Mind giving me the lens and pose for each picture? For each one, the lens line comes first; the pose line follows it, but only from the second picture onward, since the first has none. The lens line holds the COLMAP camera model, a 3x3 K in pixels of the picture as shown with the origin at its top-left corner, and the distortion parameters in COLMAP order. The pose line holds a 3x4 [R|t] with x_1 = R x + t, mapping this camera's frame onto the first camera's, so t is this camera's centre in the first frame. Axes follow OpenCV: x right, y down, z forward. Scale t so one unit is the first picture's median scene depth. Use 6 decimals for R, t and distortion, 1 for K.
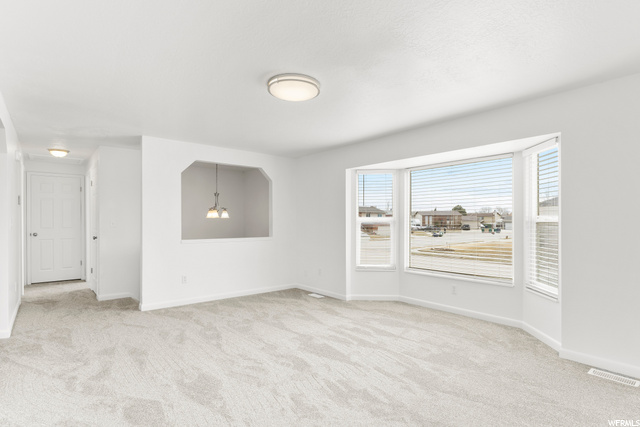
lens RADIAL K [[332.2, 0, 323.2], [0, 332.2, 224.6], [0, 0, 1]] dist [-0.001338, 0.000026]
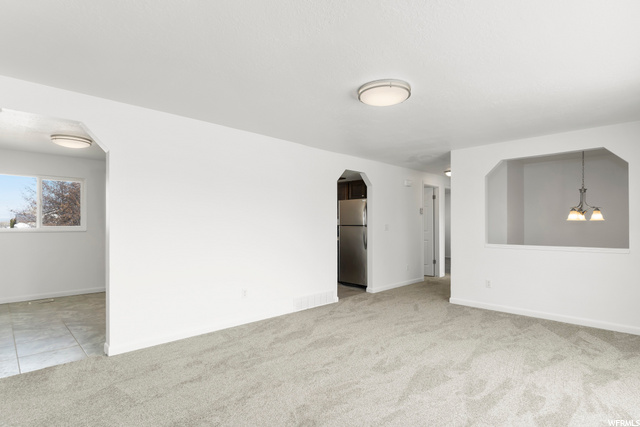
lens RADIAL K [[332.2, 0, 323.2], [0, 332.2, 224.6], [0, 0, 1]] dist [-0.001338, 0.000026]
pose [[0.086368, -0.001271, -0.996262, 0.687872], [-0.005723, 0.999982, -0.001772, -0.009863], [0.996247, 0.005855, 0.086359, 0.543343]]
